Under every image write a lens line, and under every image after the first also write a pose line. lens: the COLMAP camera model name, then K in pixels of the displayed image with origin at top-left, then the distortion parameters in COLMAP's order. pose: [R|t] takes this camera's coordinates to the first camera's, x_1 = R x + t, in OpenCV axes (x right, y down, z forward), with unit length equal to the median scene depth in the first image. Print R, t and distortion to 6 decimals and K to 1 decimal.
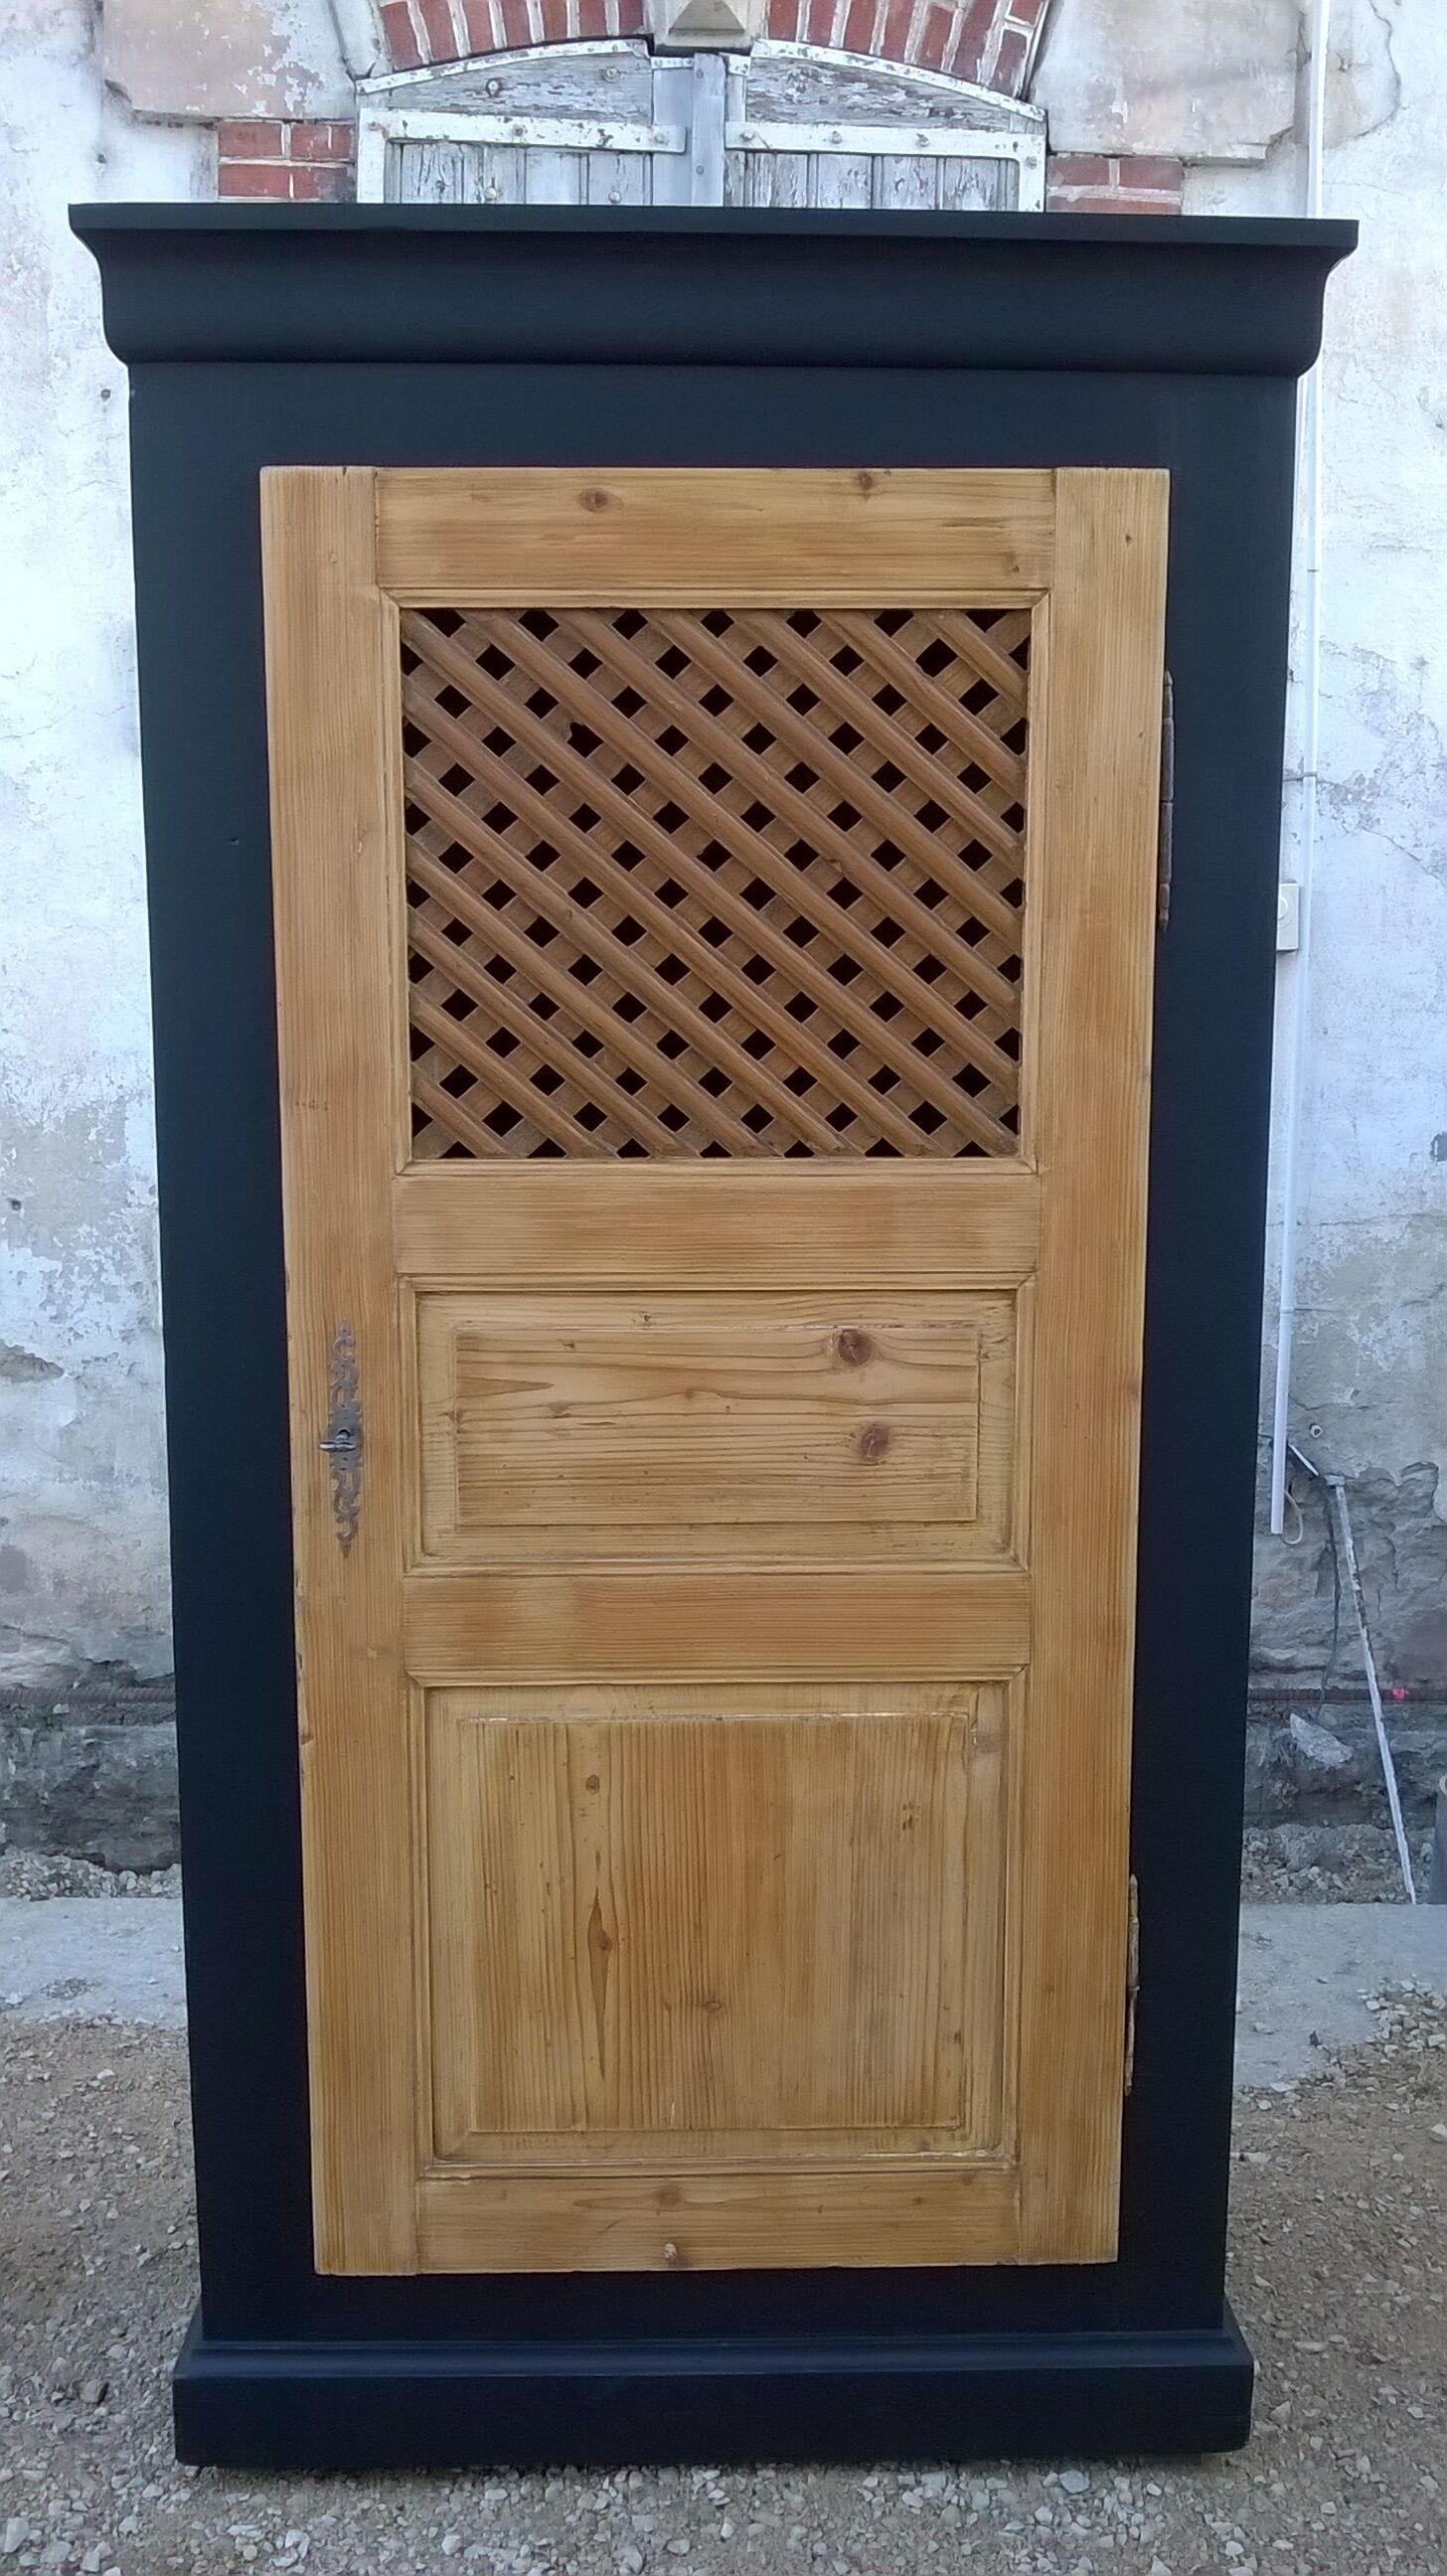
lens RADIAL K [[2253.0, 0, 739.7], [0, 2253.0, 1311.2], [0, 0, 1]] dist [0.039232, -0.162276]
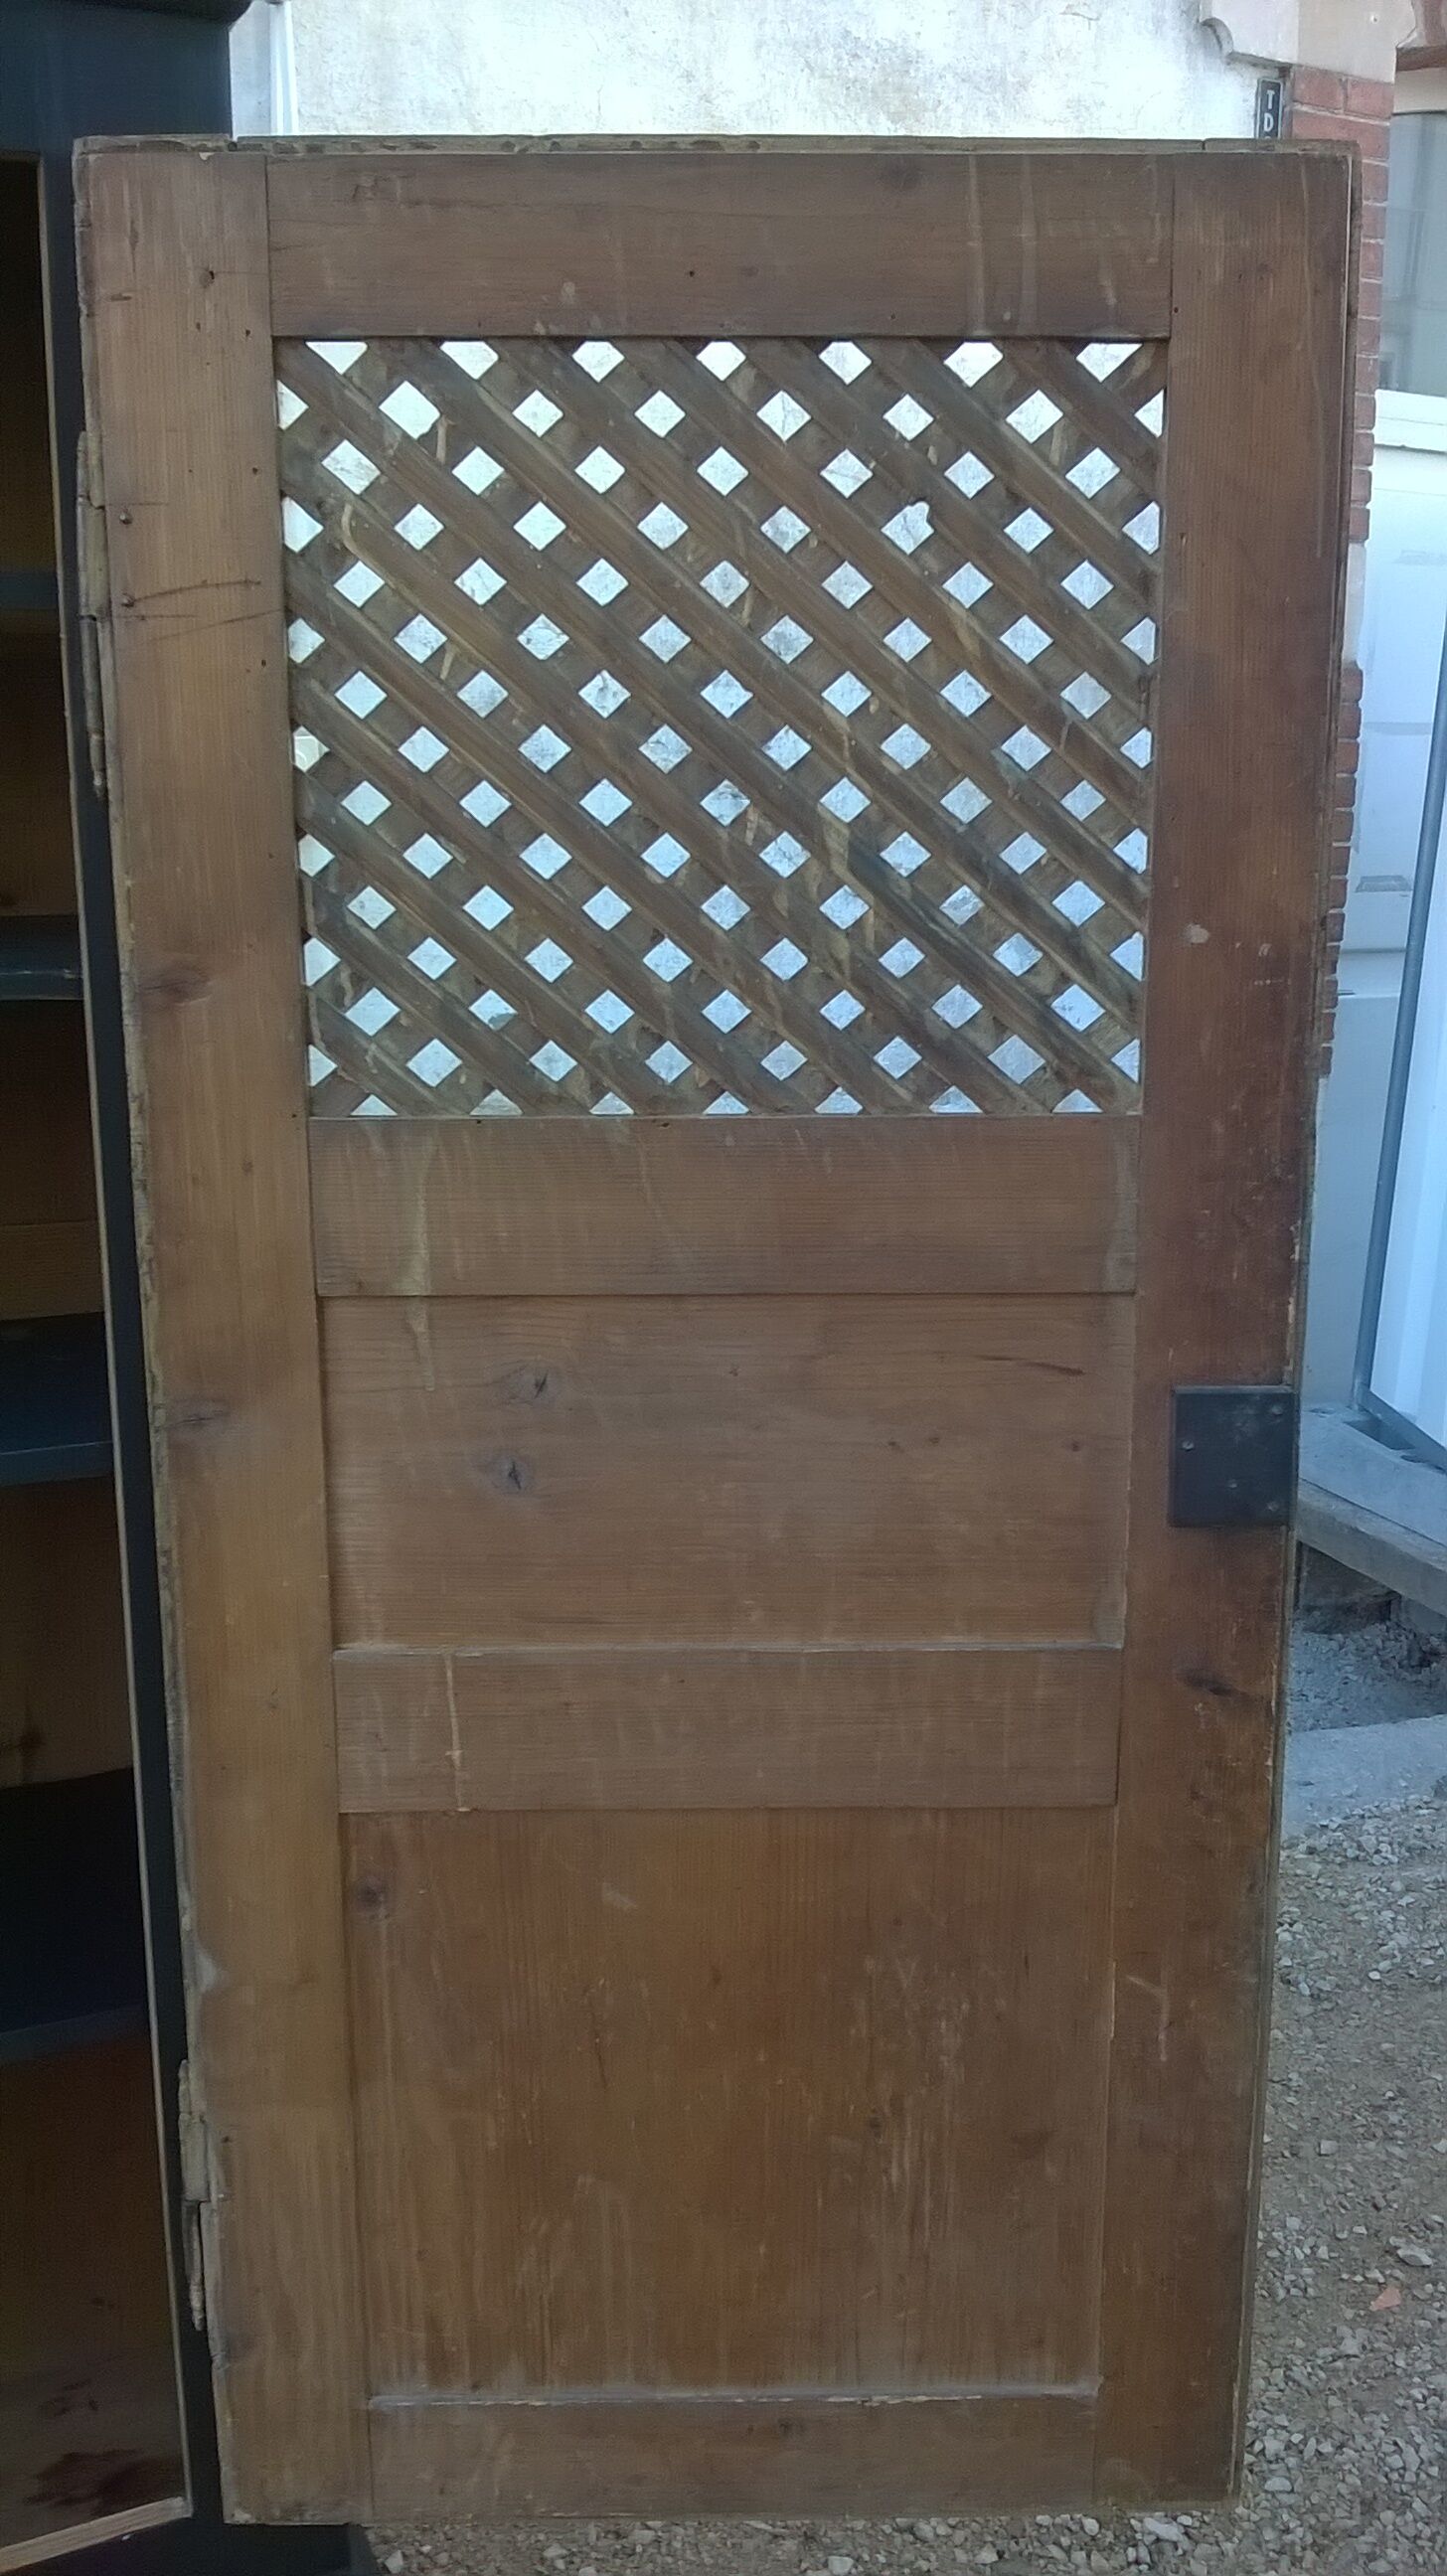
lens RADIAL K [[2253.0, 0, 703.7], [0, 2253.0, 1298.7], [0, 0, 1]] dist [0.039232, -0.162276]
pose [[0.924183, -0.092126, 0.370673, 0.081114], [0.071347, 0.995033, 0.069416, -0.046398], [-0.375227, -0.037707, 0.926166, 0.251052]]
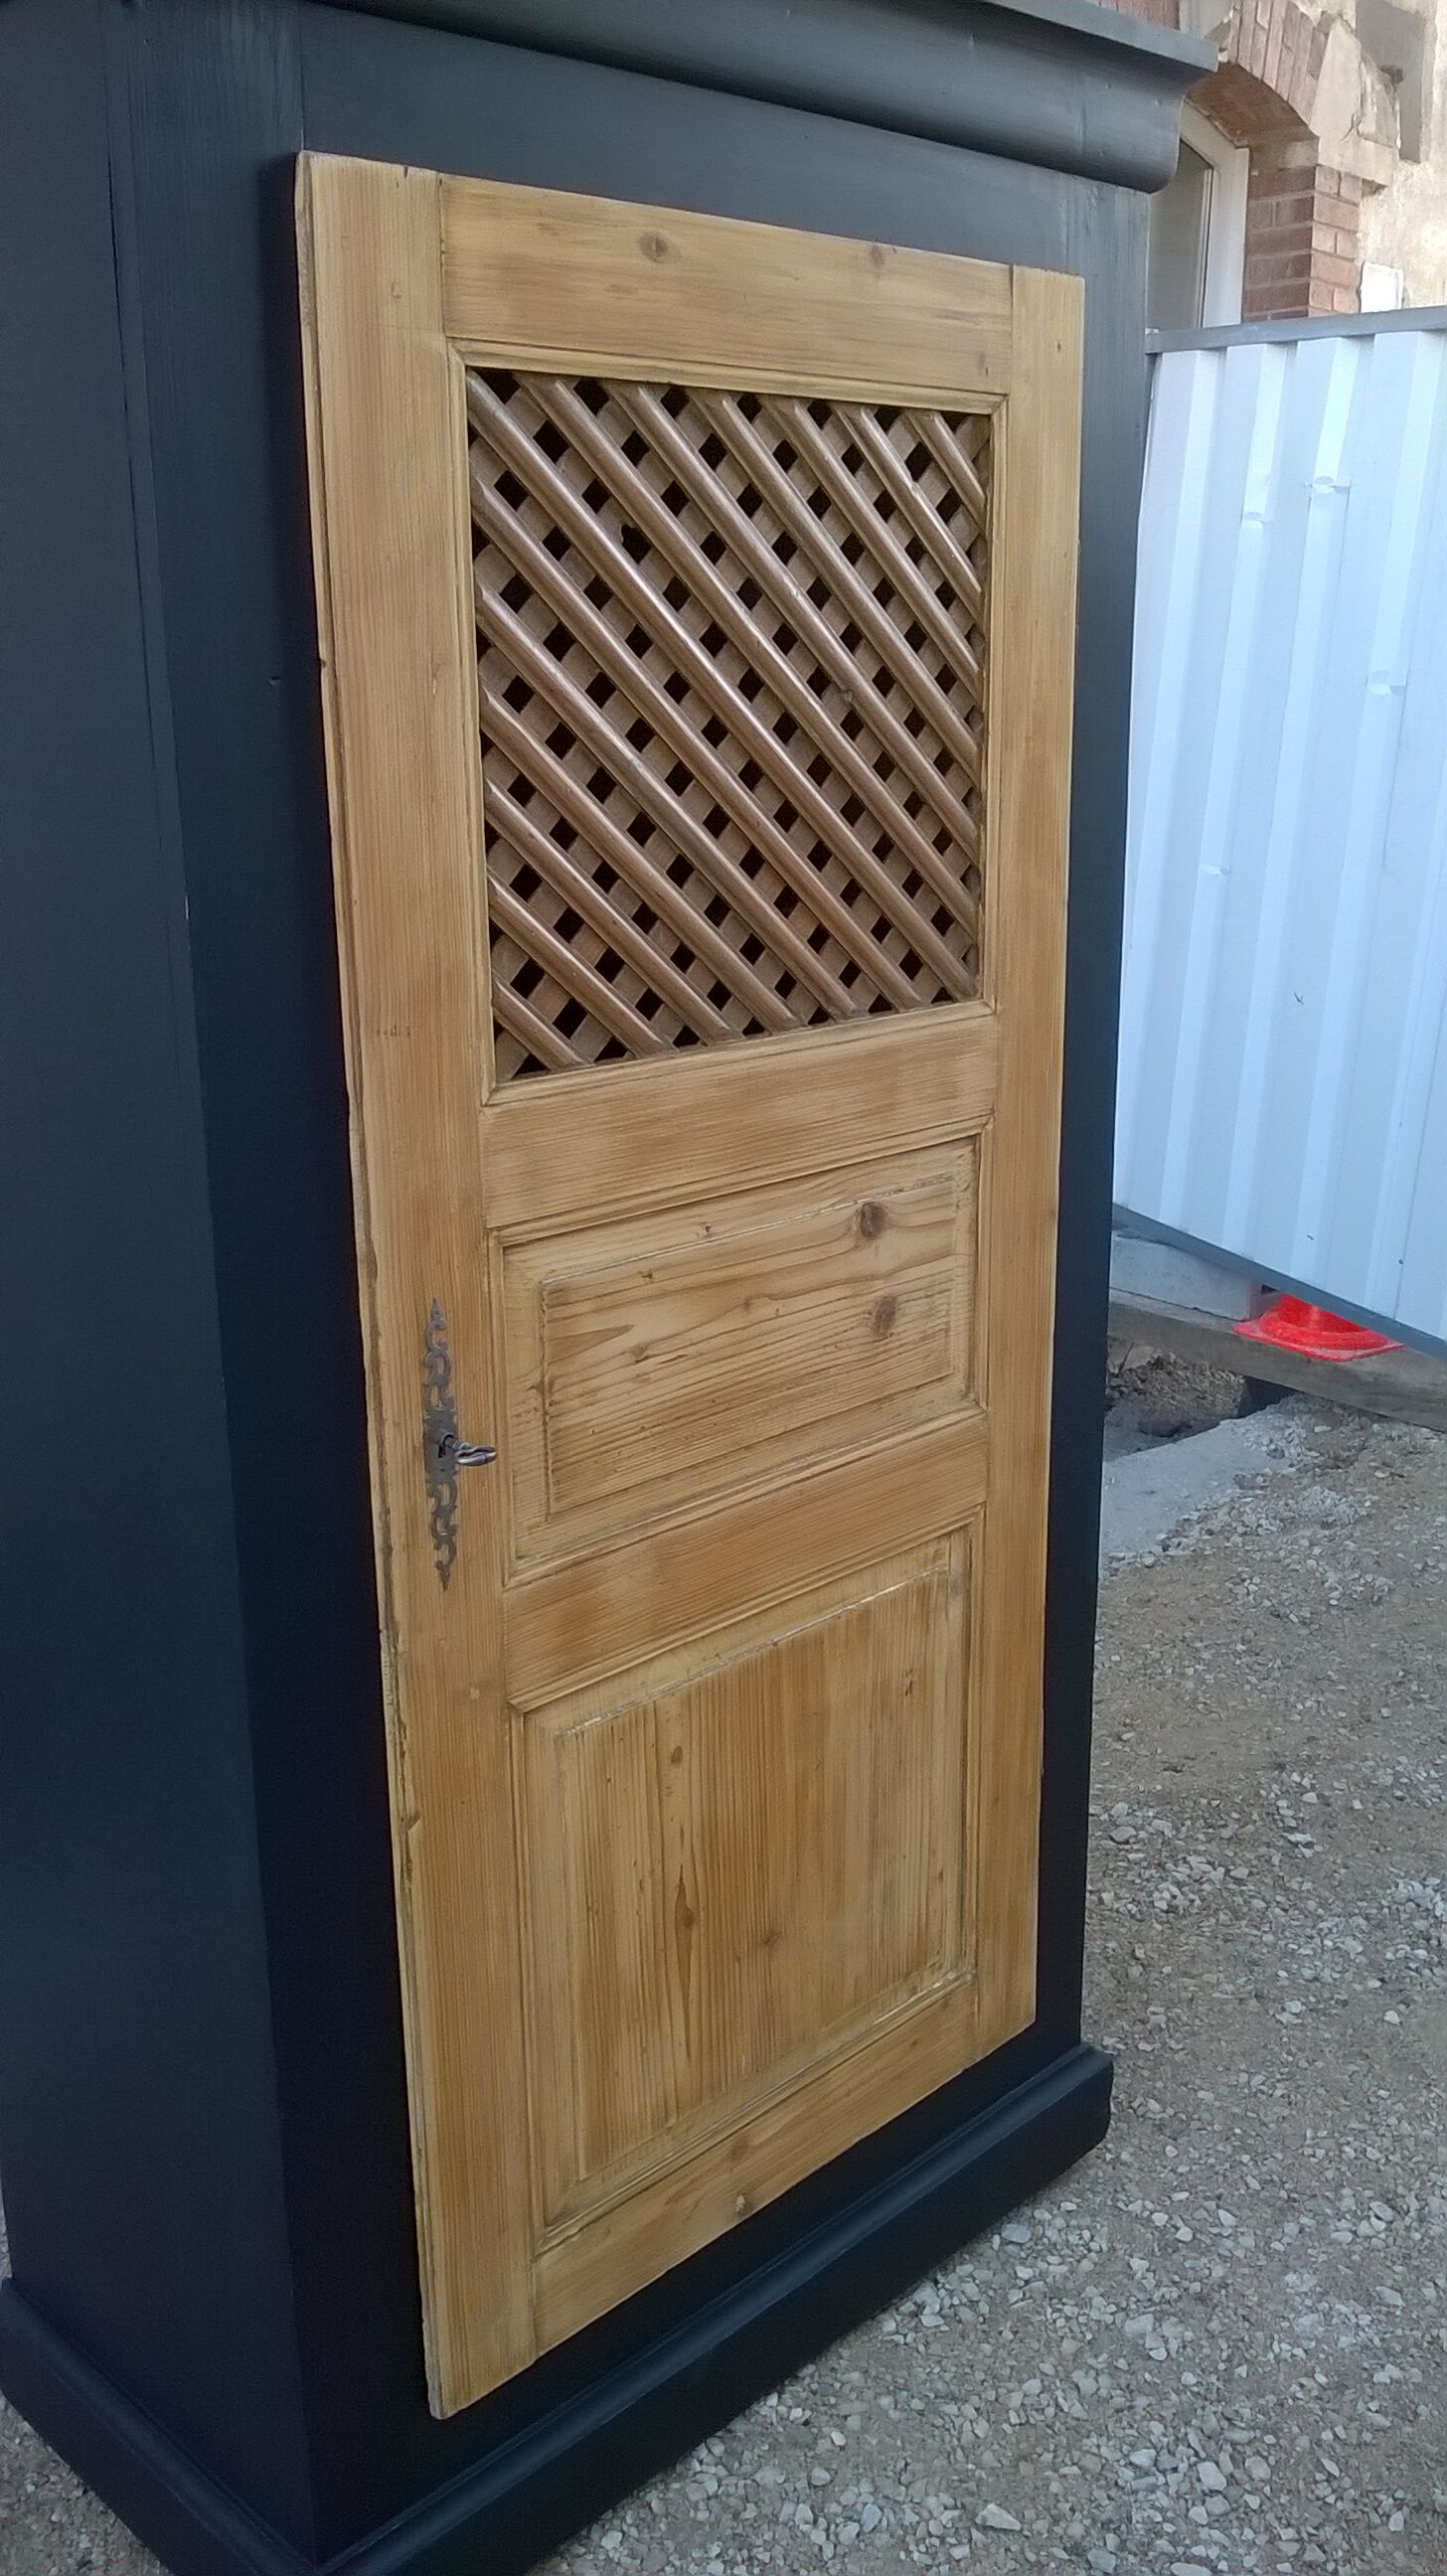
lens RADIAL K [[2253.0, 0, 743.2], [0, 2253.0, 1305.9], [0, 0, 1]] dist [0.039232, -0.162276]
pose [[0.726626, -0.198047, 0.657869, -0.595207], [0.117959, 0.979295, 0.164523, -0.106846], [-0.676831, -0.041946, 0.734942, 0.338049]]
